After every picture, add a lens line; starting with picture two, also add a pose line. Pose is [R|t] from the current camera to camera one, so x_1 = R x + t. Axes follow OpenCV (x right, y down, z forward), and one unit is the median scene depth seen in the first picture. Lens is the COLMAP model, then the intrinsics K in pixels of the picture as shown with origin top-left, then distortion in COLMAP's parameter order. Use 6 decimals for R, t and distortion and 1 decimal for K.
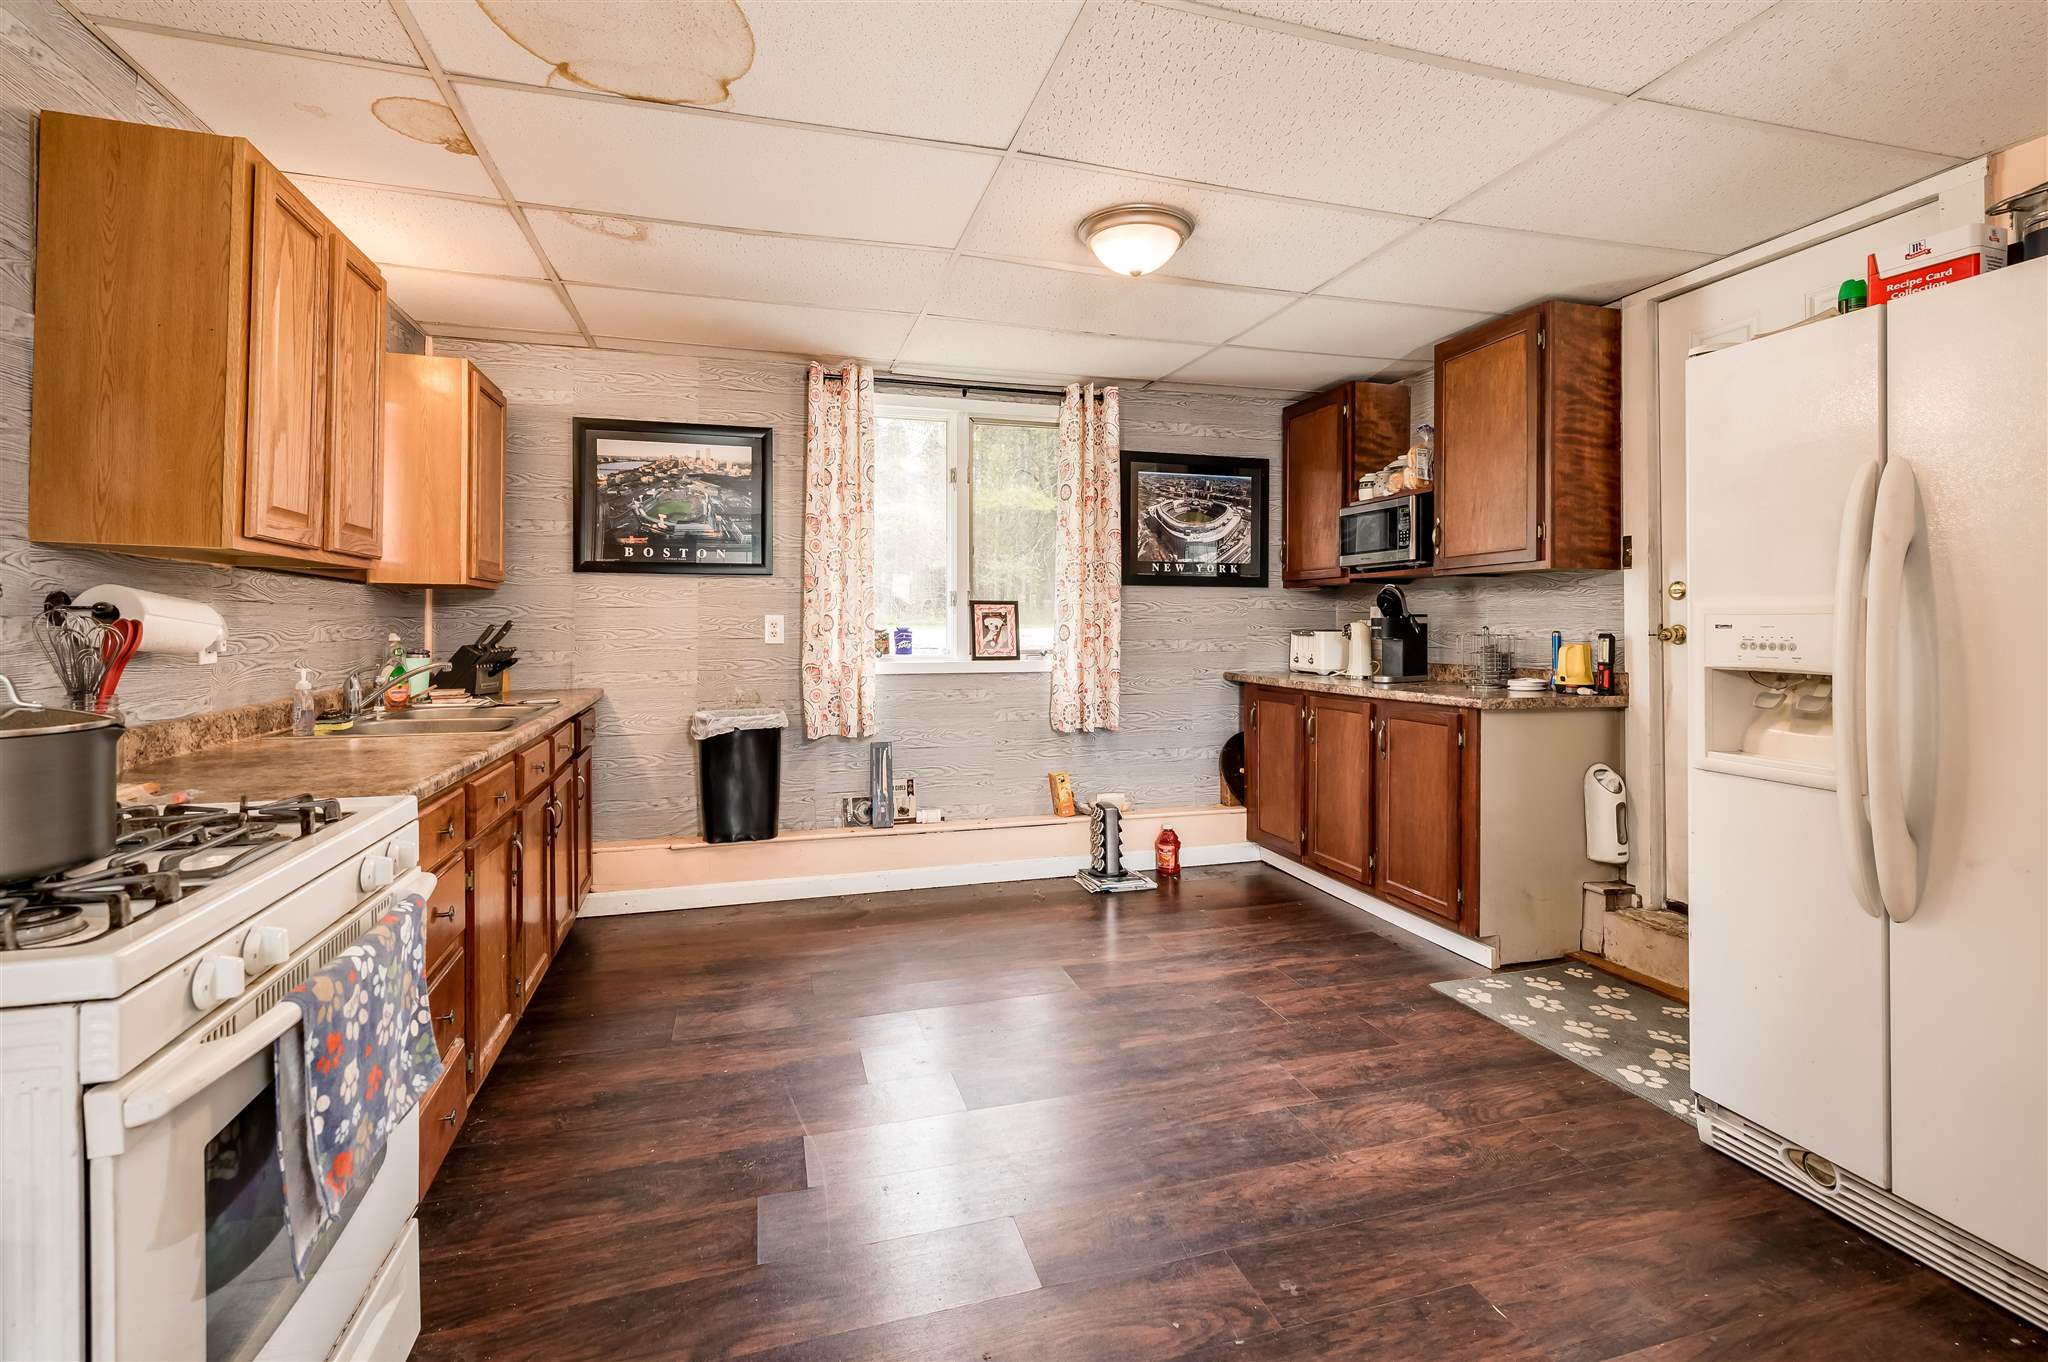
lens RADIAL K [[941.5, 0, 1026.9], [0, 941.5, 646.3], [0, 0, 1]] dist [-0.002763, -0.000665]
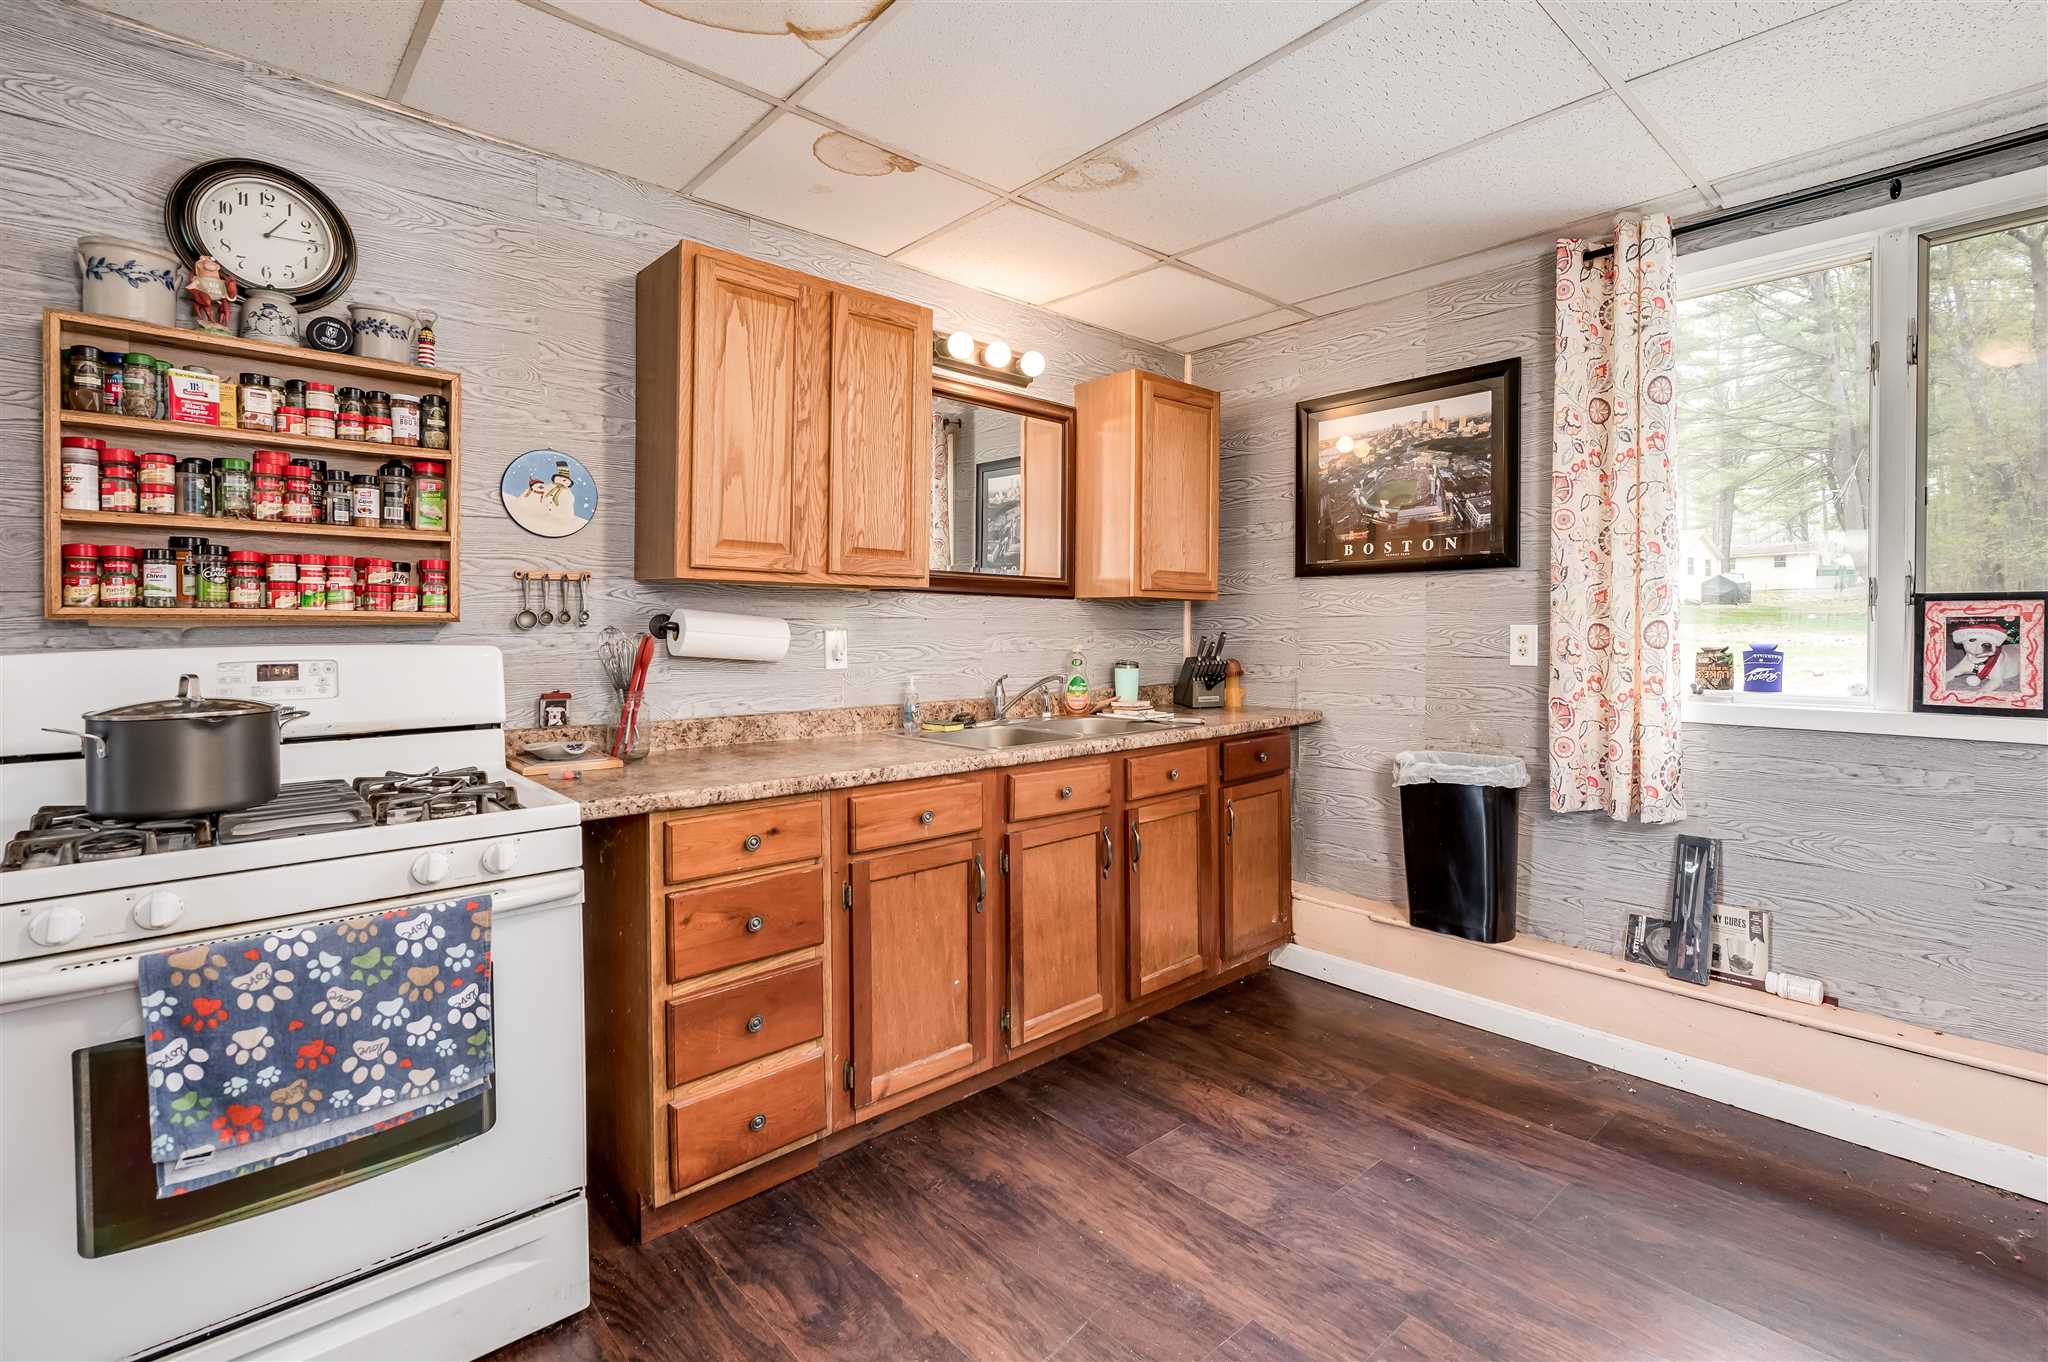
lens RADIAL K [[941.5, 0, 1026.9], [0, 941.5, 646.3], [0, 0, 1]] dist [-0.002763, -0.000665]
pose [[0.442273, 0.016310, -0.896732, 0.206635], [-0.022387, 0.999724, 0.007142, -0.014833], [0.896601, 0.016916, 0.442516, 0.385163]]
